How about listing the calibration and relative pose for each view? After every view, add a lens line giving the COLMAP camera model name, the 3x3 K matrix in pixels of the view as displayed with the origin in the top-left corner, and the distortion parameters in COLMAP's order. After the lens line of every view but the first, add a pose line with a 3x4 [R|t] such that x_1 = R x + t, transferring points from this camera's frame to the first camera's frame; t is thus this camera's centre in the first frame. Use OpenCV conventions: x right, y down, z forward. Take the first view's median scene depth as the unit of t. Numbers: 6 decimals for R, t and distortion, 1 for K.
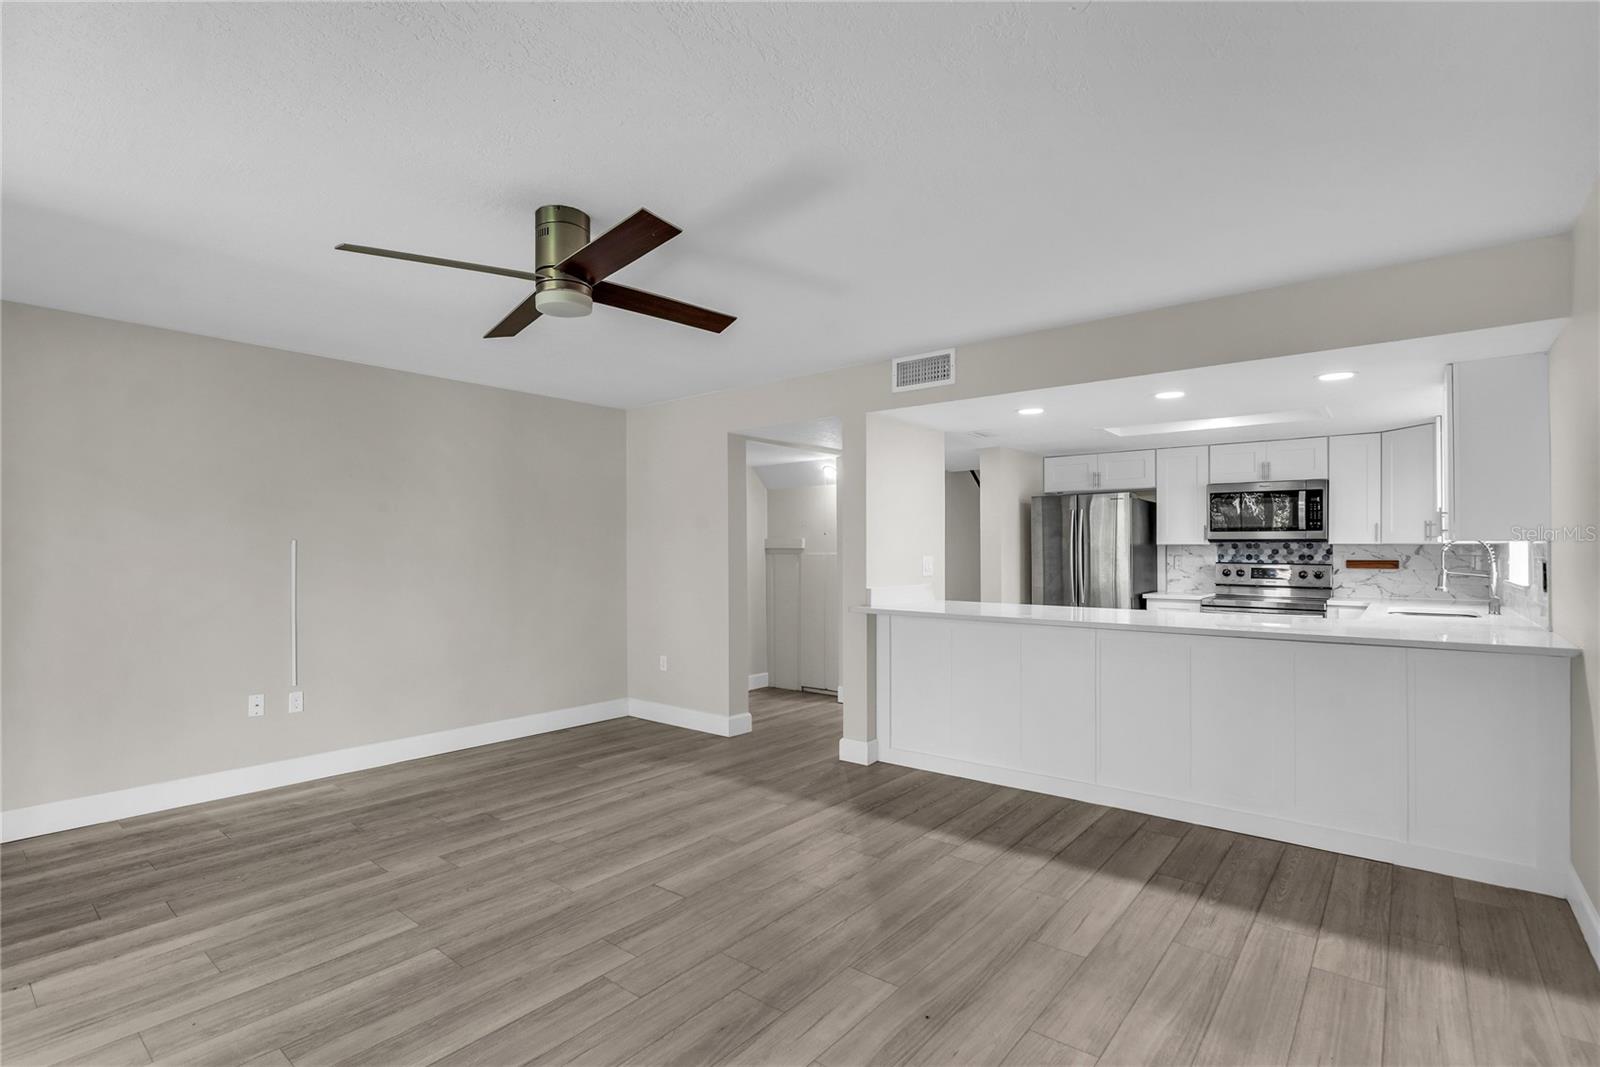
lens RADIAL K [[756.1, 0, 793.0], [0, 756.1, 546.4], [0, 0, 1]] dist [-0.027092, -0.000599]
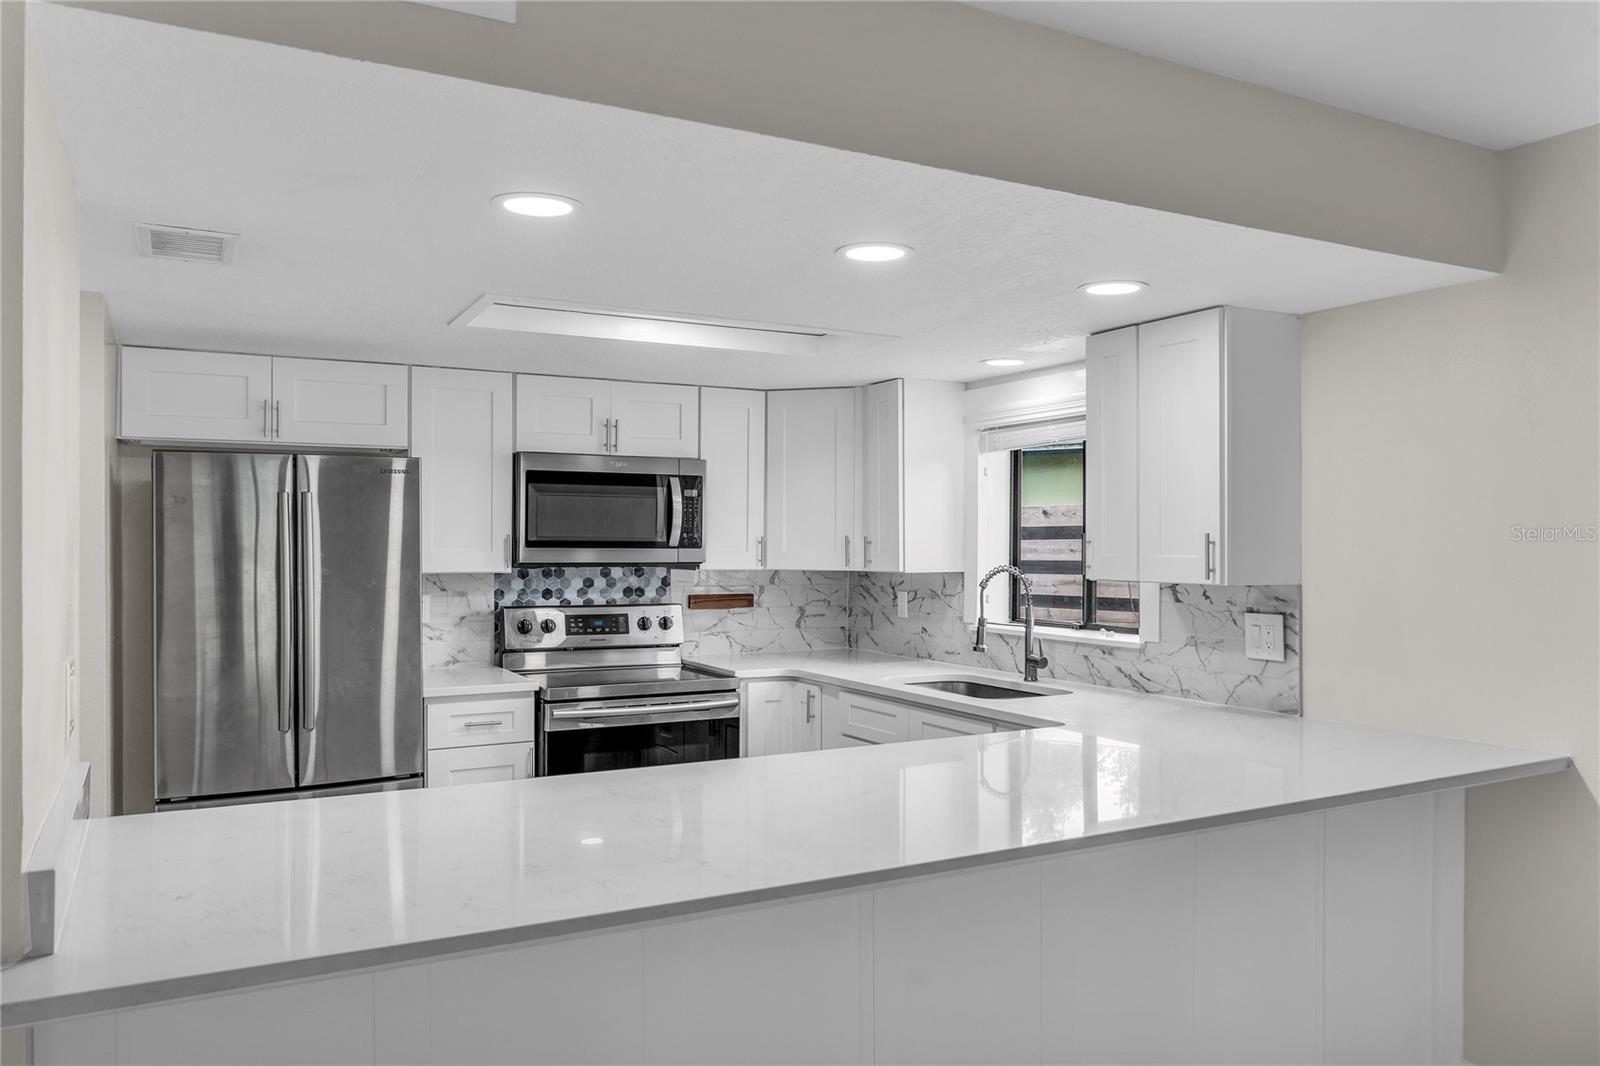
lens RADIAL K [[1170.3, 0, 803.4], [0, 1170.3, 547.6], [0, 0, 1]] dist [-0.004550, -0.000355]
pose [[0.372500, -0.006503, 0.928009, -0.113487], [-0.005557, 0.999942, 0.009238, -0.034263], [-0.928016, -0.008598, 0.372442, 0.660047]]
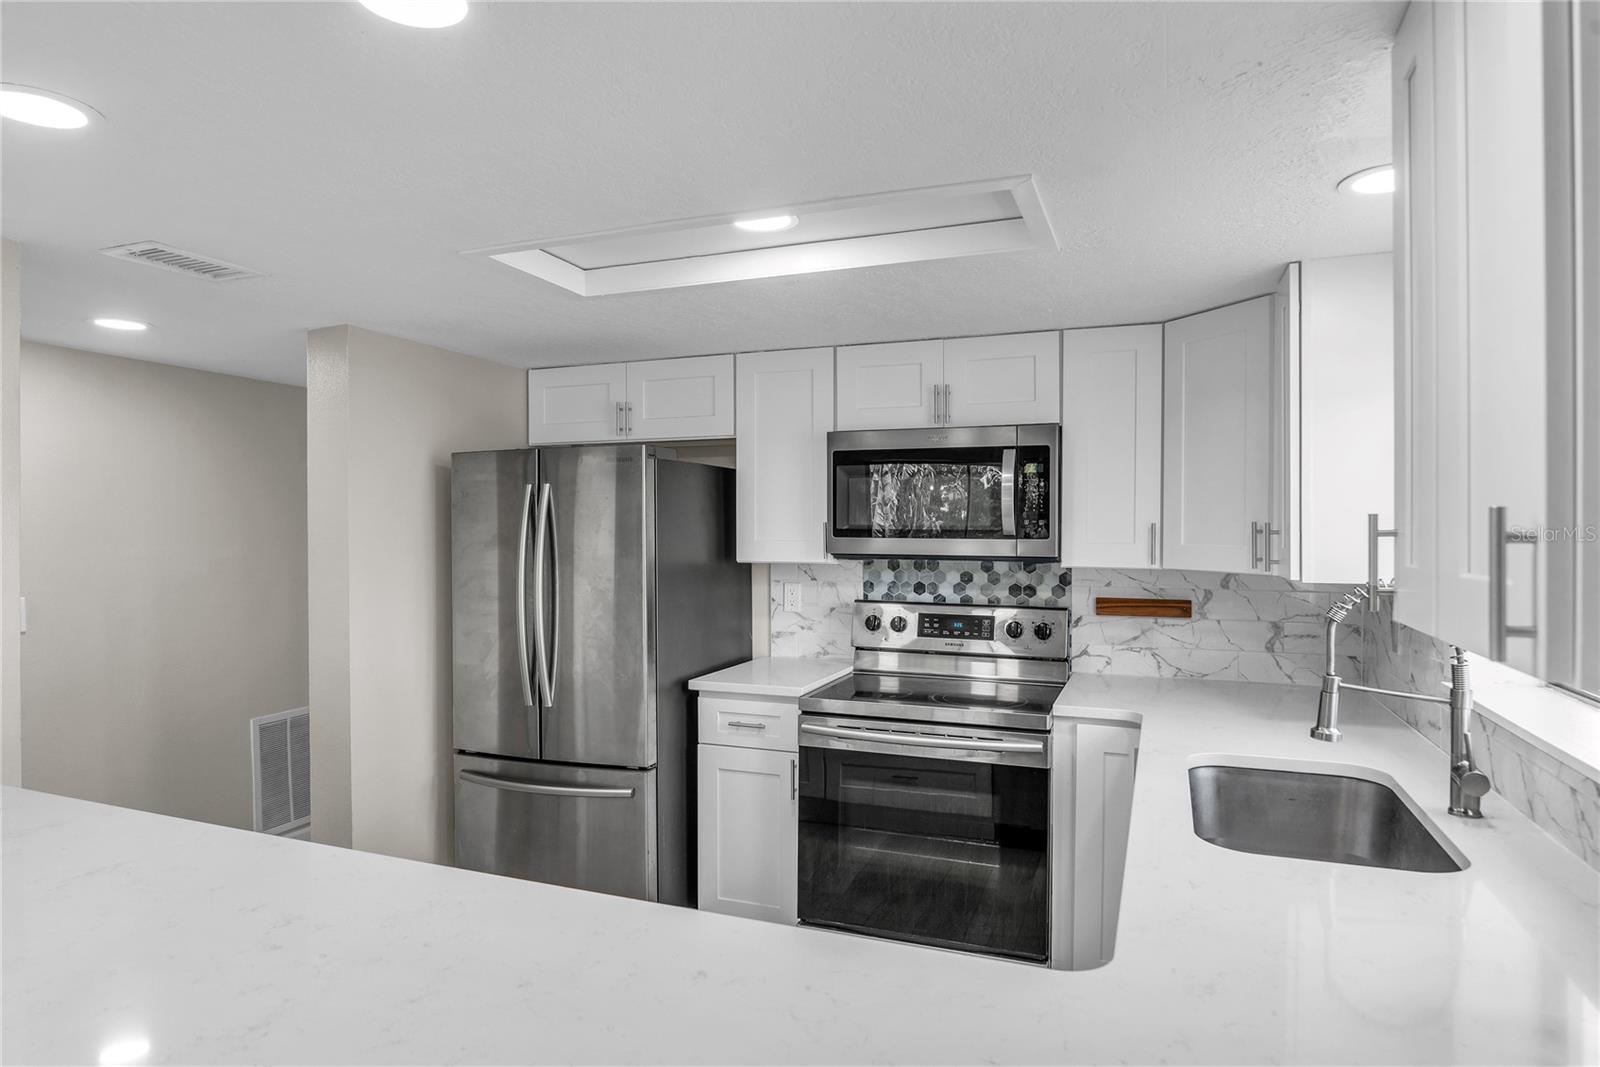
lens RADIAL K [[923.1, 0, 788.6], [0, 923.1, 540.1], [0, 0, 1]] dist [-0.041198, -0.000415]
pose [[0.953463, -0.005388, 0.301461, 0.444787], [-0.000352, 0.999820, 0.018985, -0.034715], [-0.301509, -0.018208, 0.953290, 0.586509]]
